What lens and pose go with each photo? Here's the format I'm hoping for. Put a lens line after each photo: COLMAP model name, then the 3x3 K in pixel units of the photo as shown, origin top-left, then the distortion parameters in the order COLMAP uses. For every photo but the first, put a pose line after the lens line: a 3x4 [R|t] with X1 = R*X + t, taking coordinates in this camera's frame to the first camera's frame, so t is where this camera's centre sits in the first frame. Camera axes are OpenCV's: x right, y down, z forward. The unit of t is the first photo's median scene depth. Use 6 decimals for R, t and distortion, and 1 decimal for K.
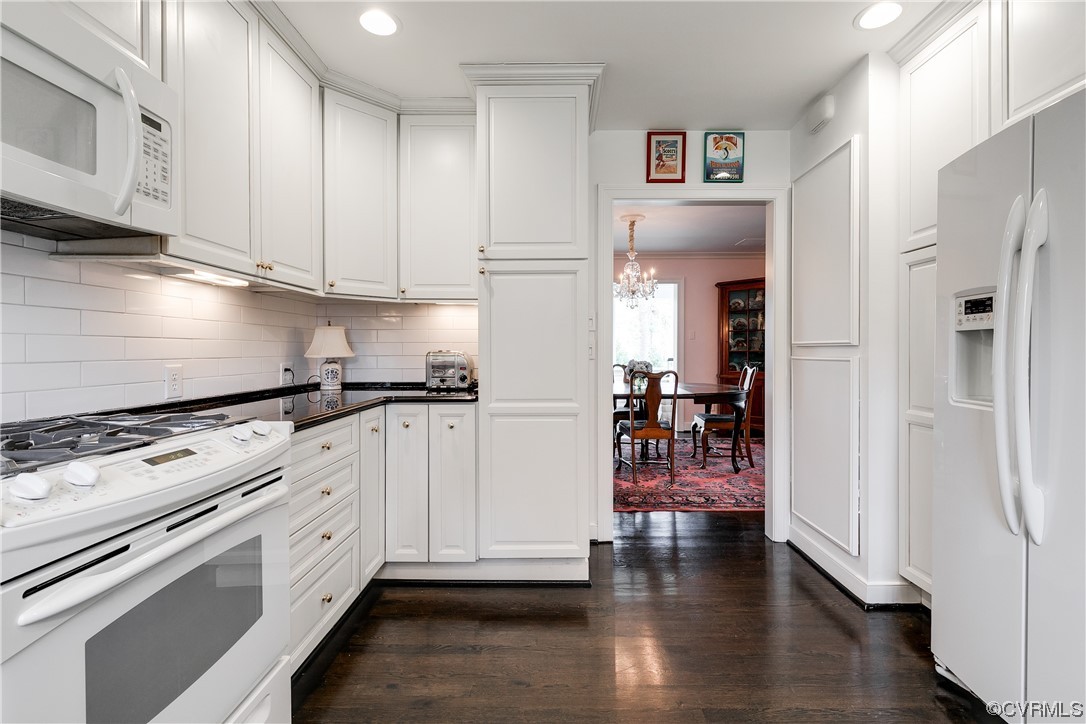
lens RADIAL K [[503.7, 0, 564.1], [0, 503.7, 353.1], [0, 0, 1]] dist [0.003257, -0.000785]
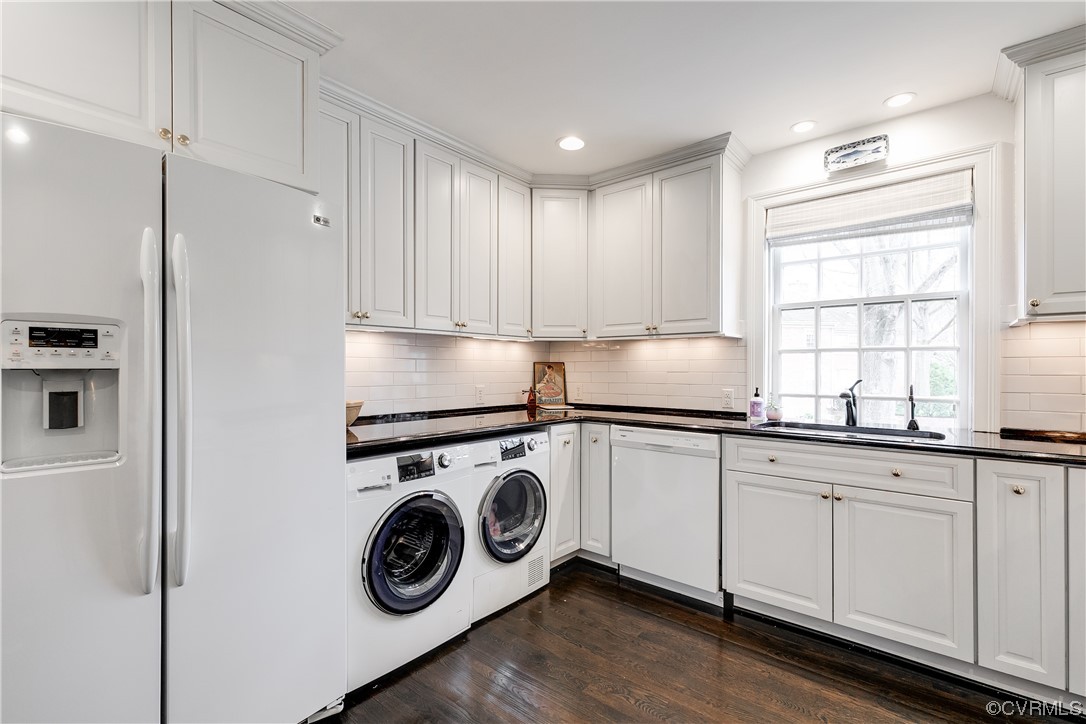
lens RADIAL K [[494.0, 0, 539.8], [0, 494.0, 366.2], [0, 0, 1]] dist [0.004949, -0.001126]
pose [[-0.766276, 0.001598, 0.642510, -0.143011], [0.002269, 0.999997, 0.000219, -0.032291], [-0.642508, 0.001625, -0.766277, 0.738386]]
